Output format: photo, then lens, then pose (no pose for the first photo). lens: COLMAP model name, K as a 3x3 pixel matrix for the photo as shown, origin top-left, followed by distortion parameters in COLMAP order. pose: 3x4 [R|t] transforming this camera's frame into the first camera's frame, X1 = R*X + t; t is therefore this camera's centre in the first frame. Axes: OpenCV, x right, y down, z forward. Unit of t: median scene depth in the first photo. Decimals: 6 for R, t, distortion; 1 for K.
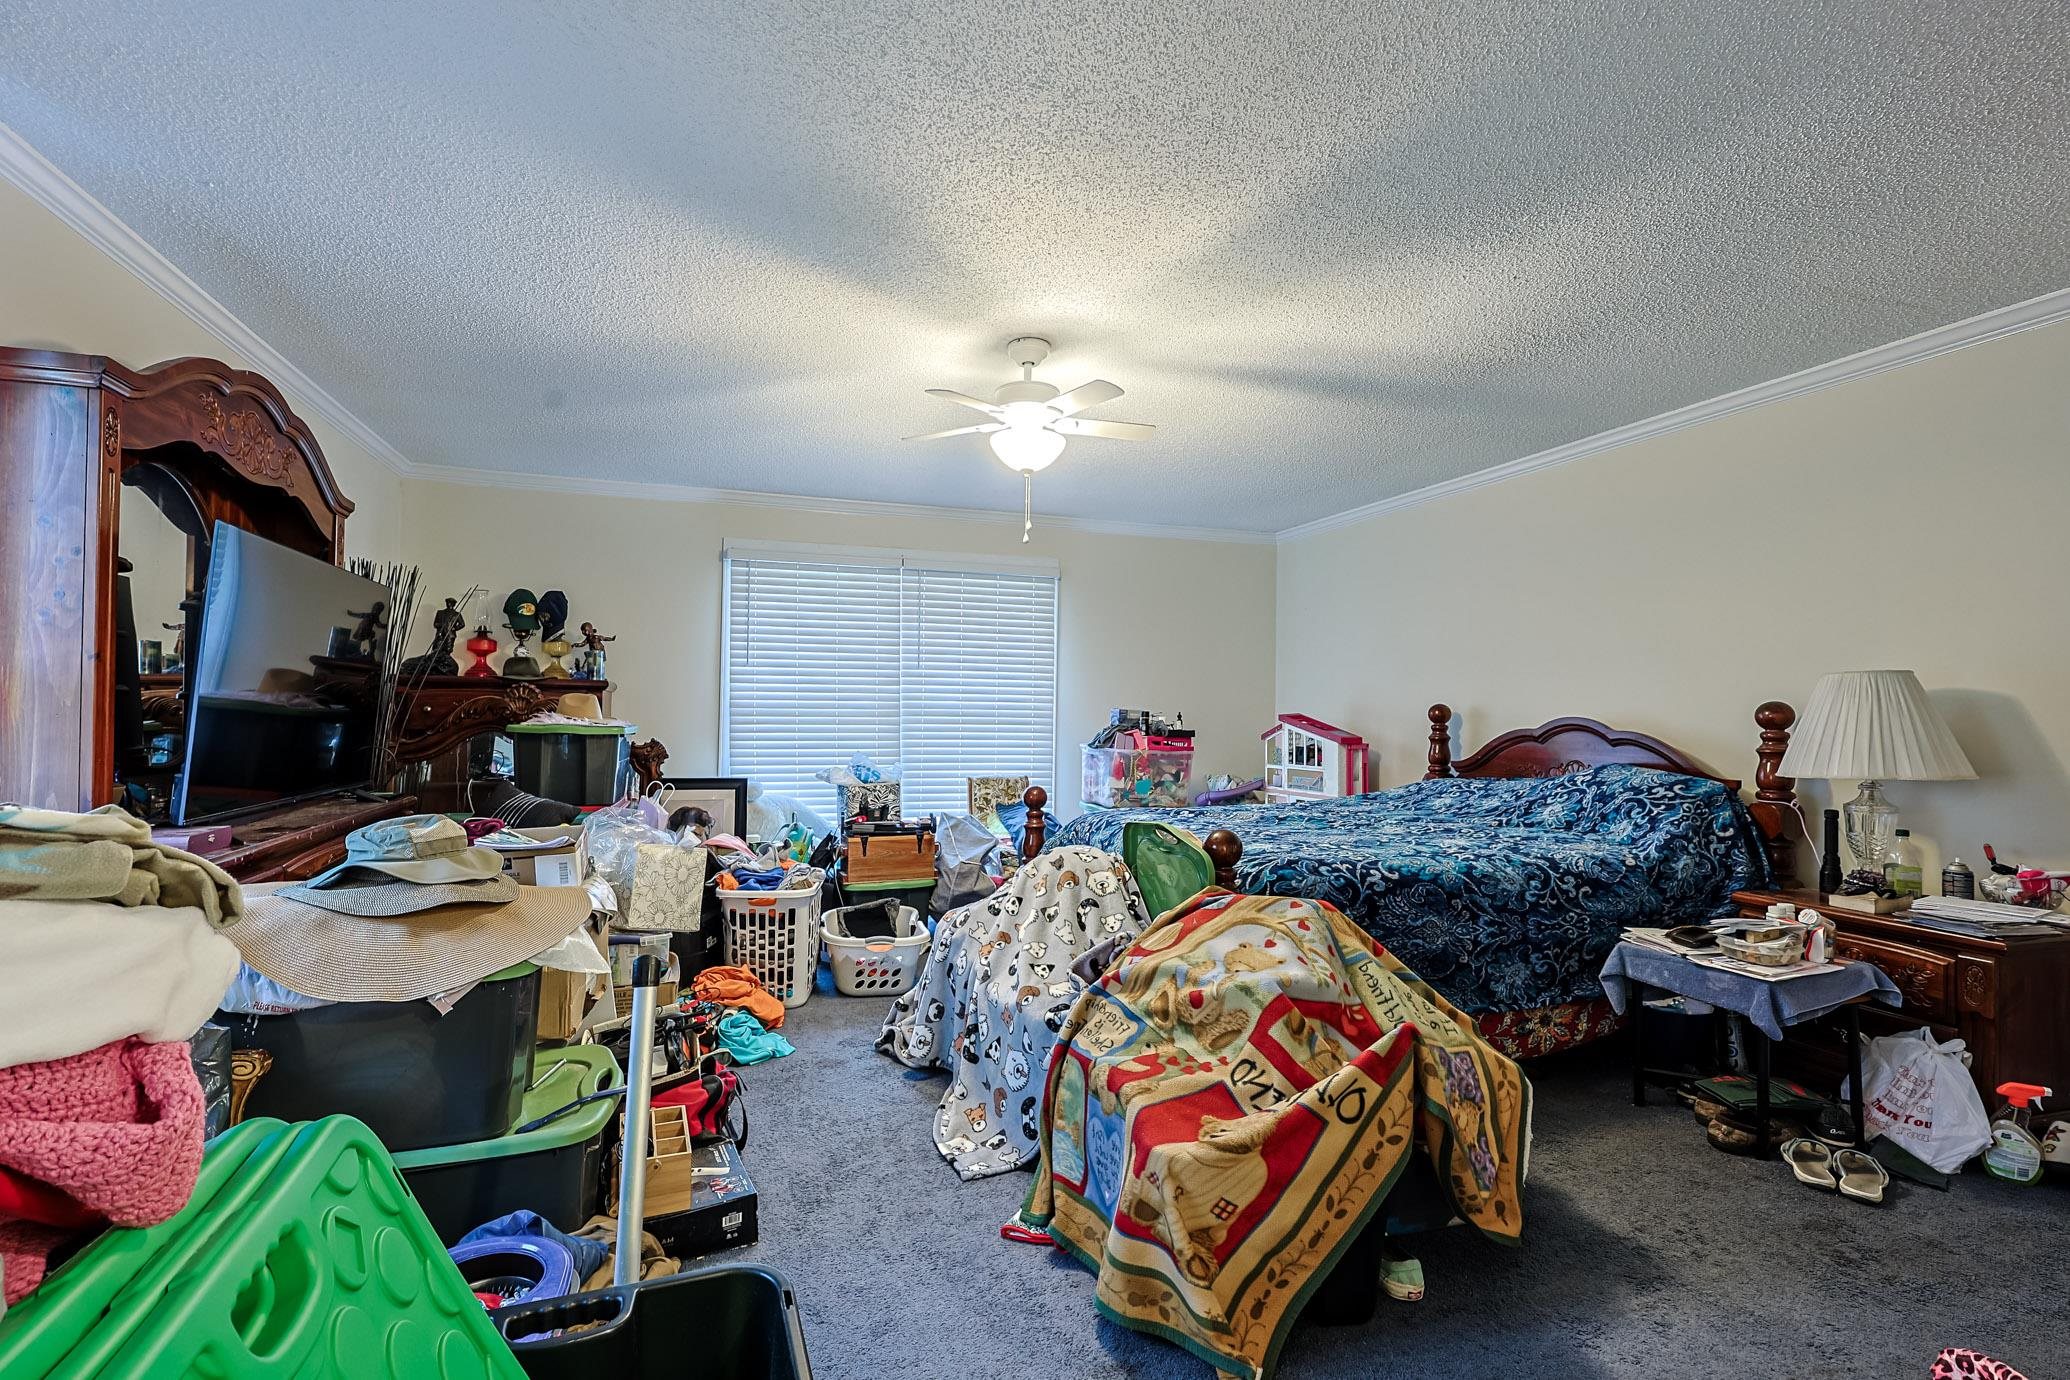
lens RADIAL K [[918.0, 0, 996.7], [0, 918.0, 696.8], [0, 0, 1]] dist [-0.001532, 0.000036]
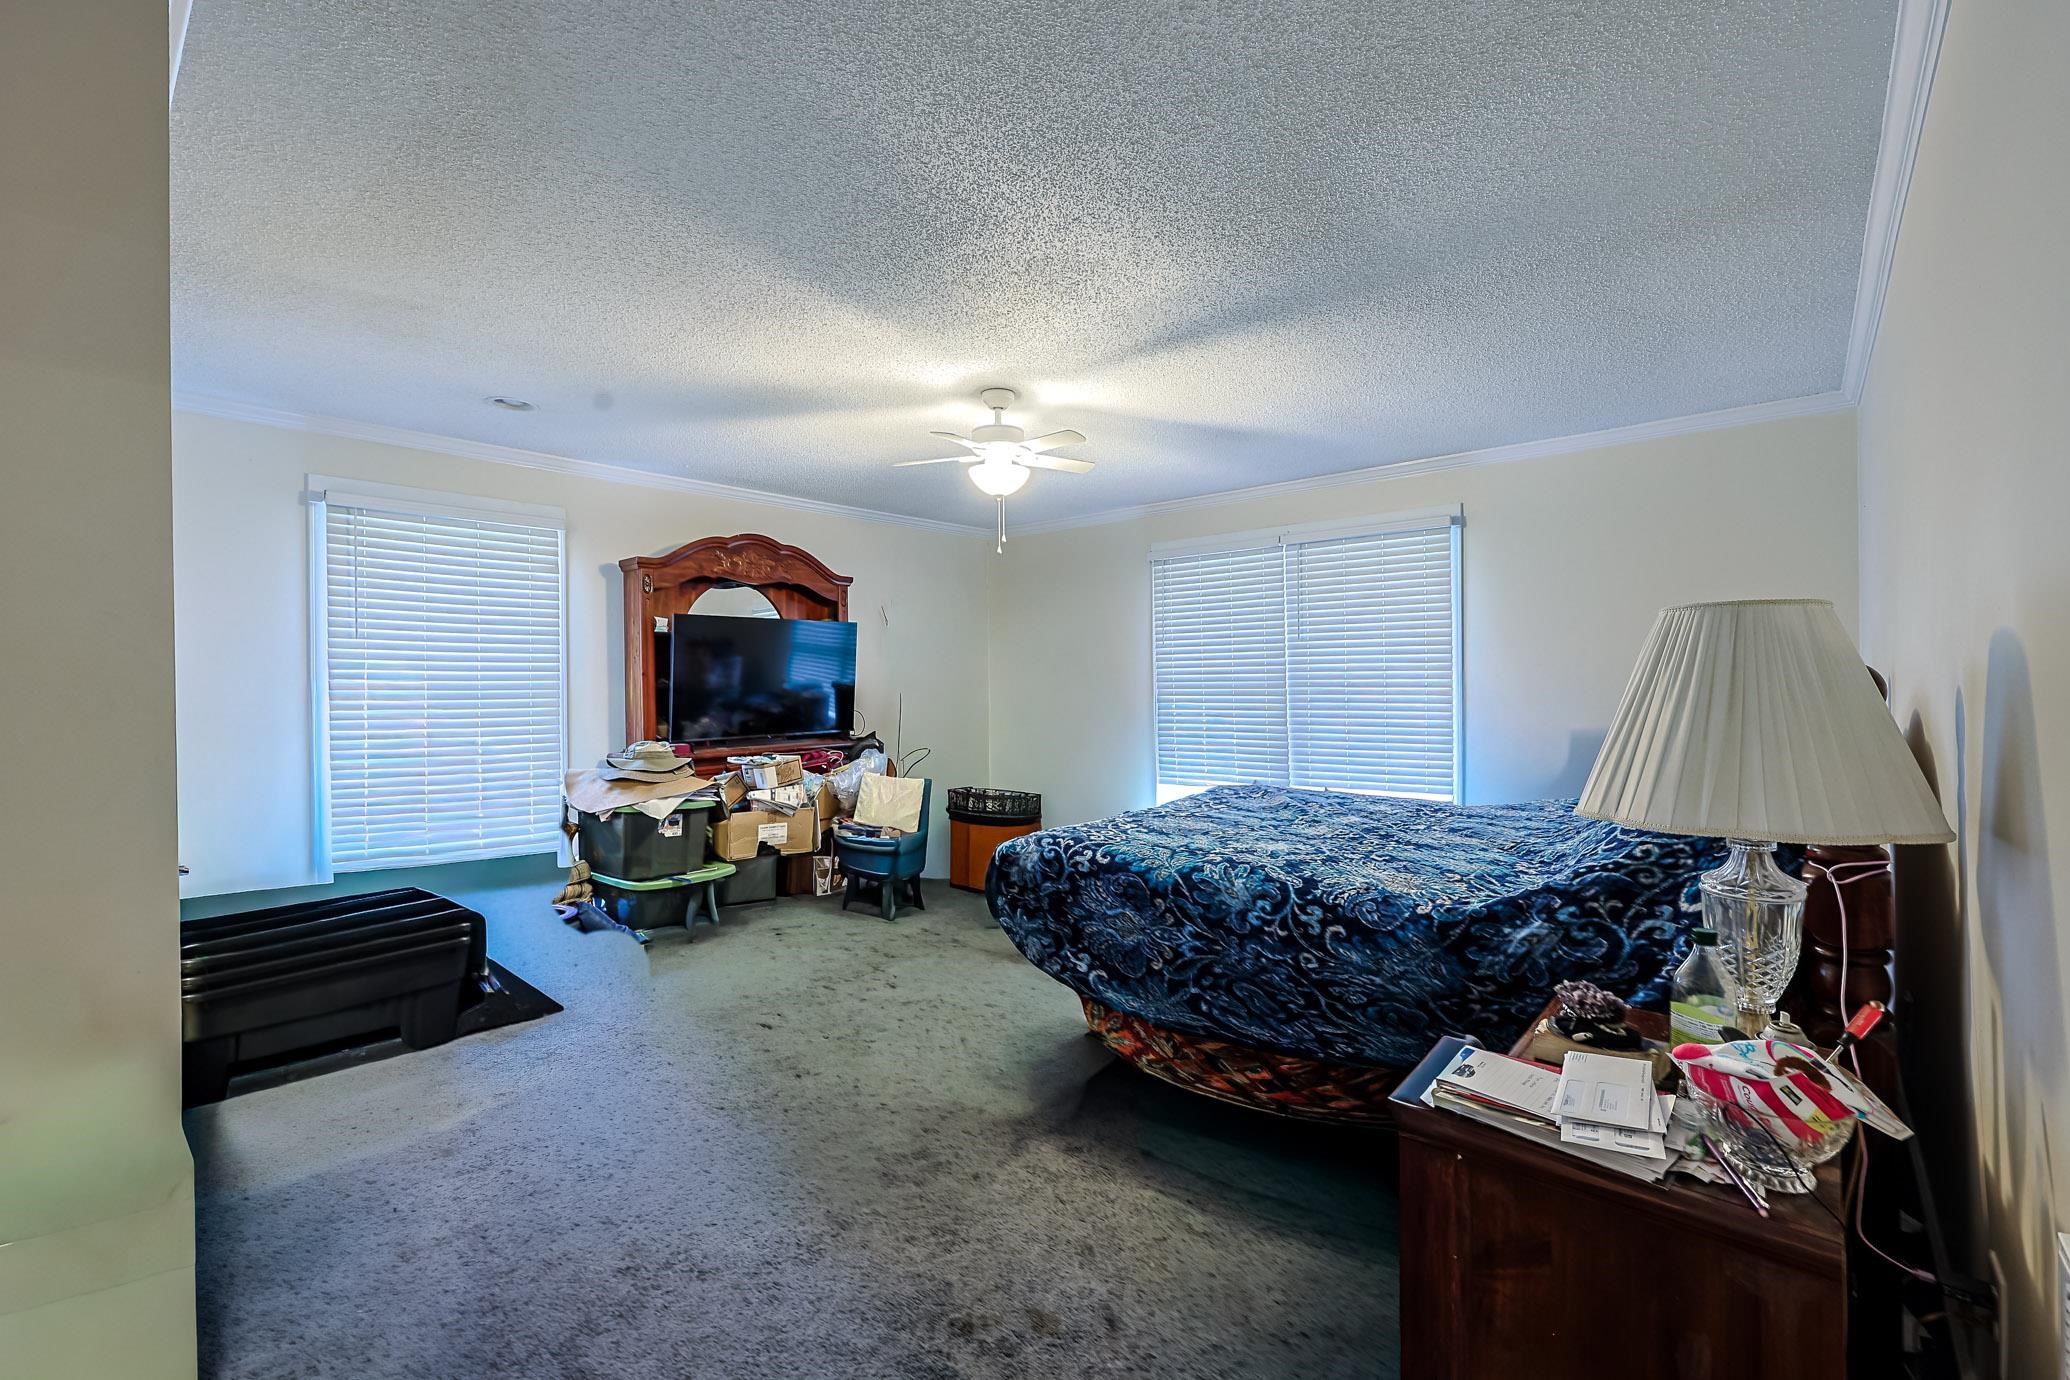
lens RADIAL K [[897.5, 0, 1068.0], [0, 897.5, 668.9], [0, 0, 1]] dist [0.002420, 0.000284]
pose [[0.531980, -0.022511, -0.846458, 1.144066], [0.034593, 0.999390, -0.004838, -0.002996], [0.846050, -0.026708, 0.532434, 0.439580]]
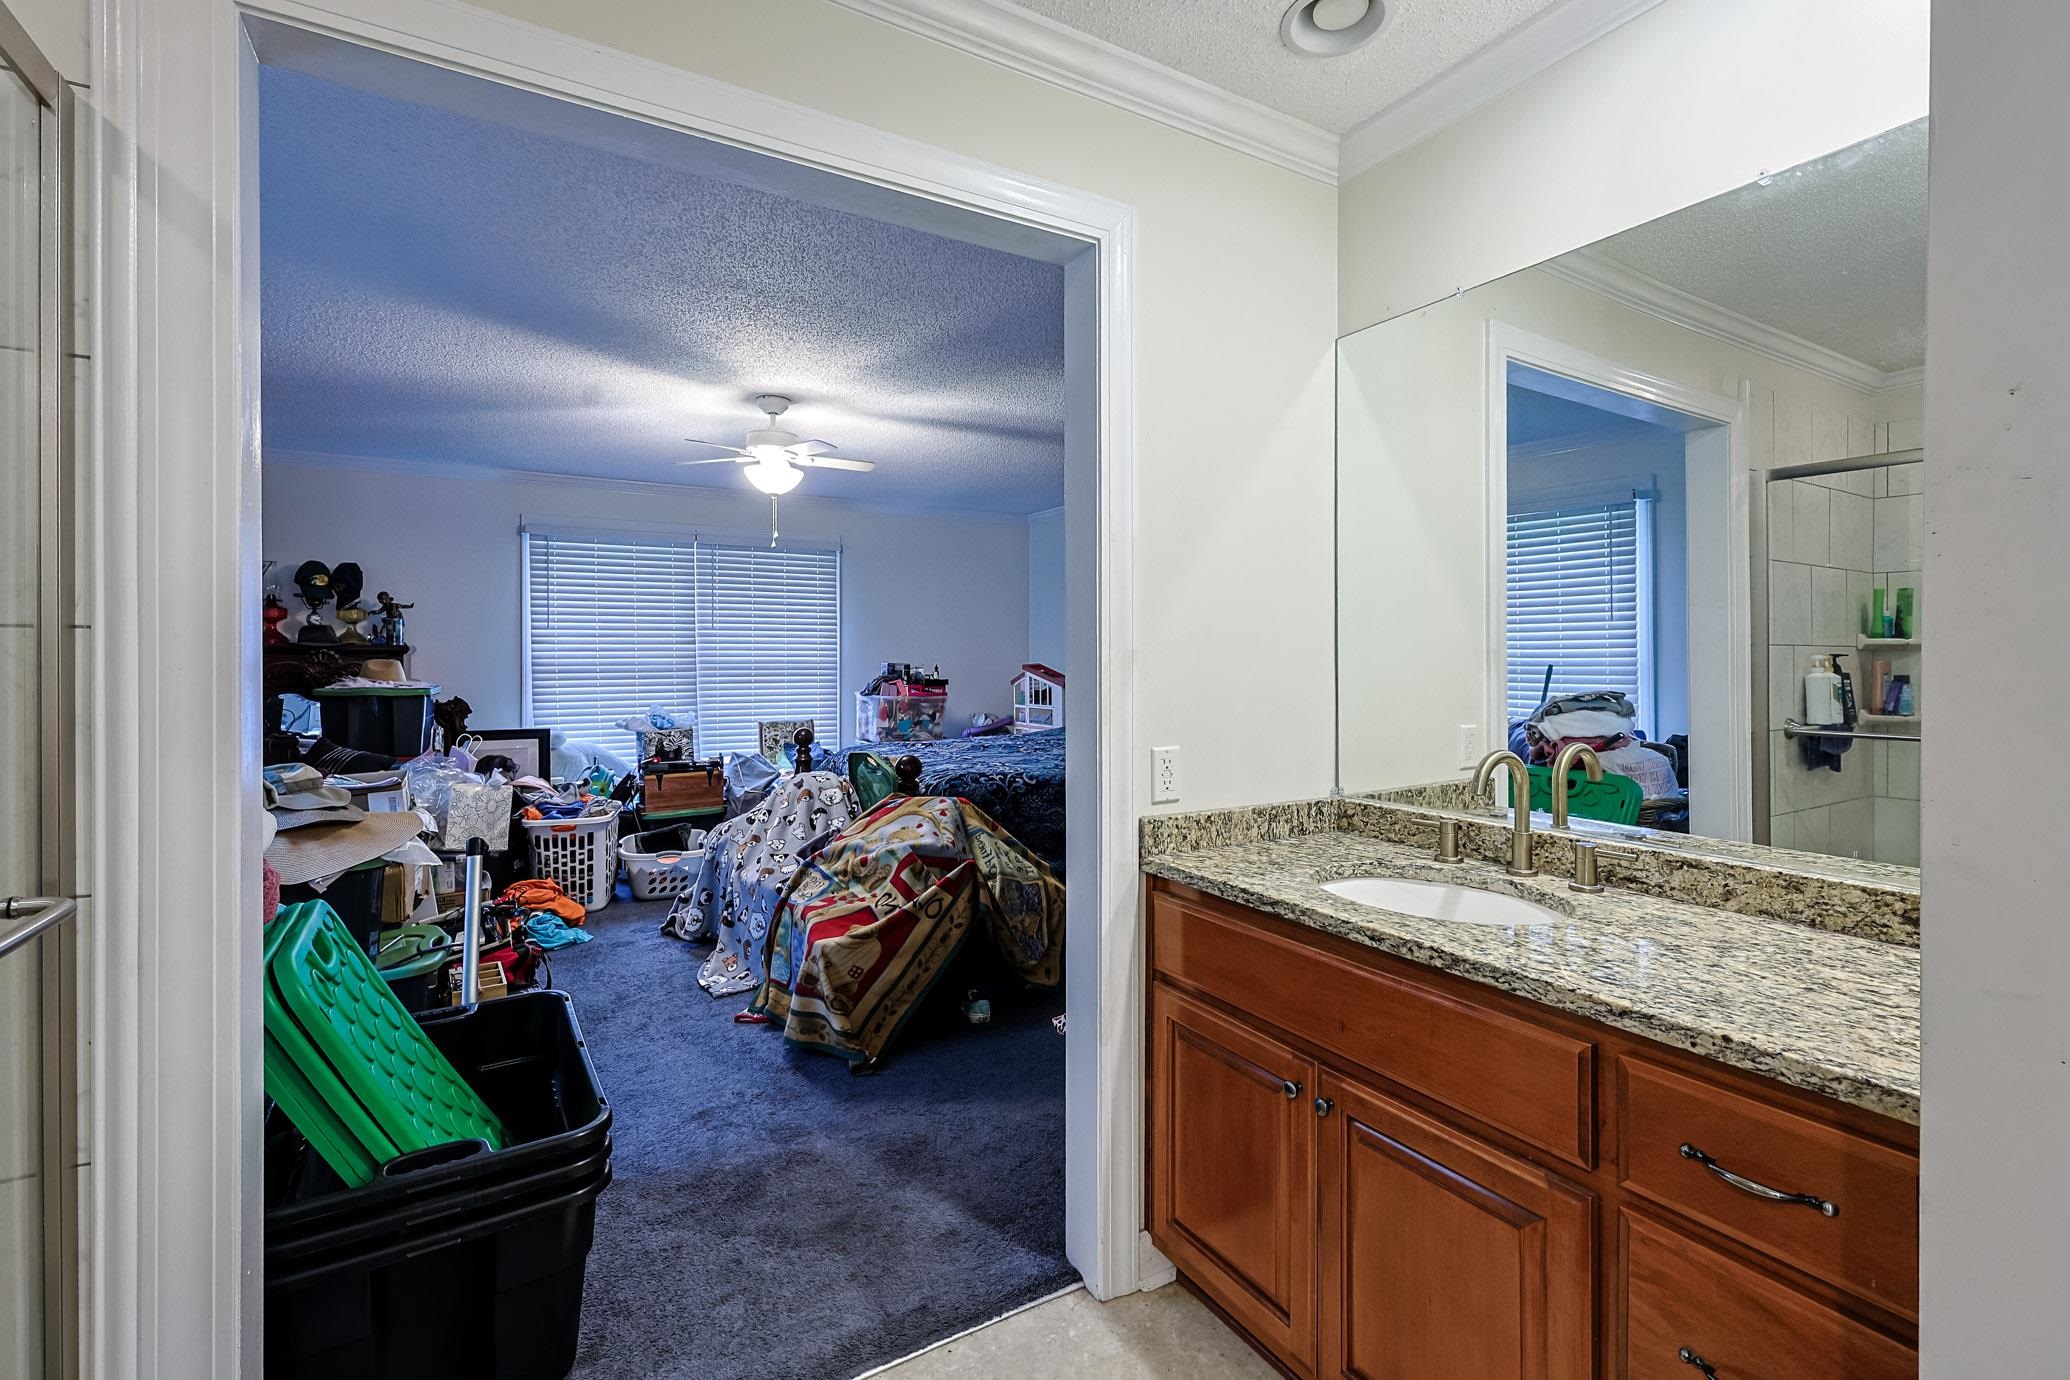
lens RADIAL K [[897.5, 0, 1068.0], [0, 897.5, 668.9], [0, 0, 1]] dist [0.002420, 0.000284]
pose [[0.968496, -0.014070, 0.248633, 0.121725], [0.004917, 0.999288, 0.037396, -0.038995], [-0.248982, -0.034995, 0.967876, -0.388672]]
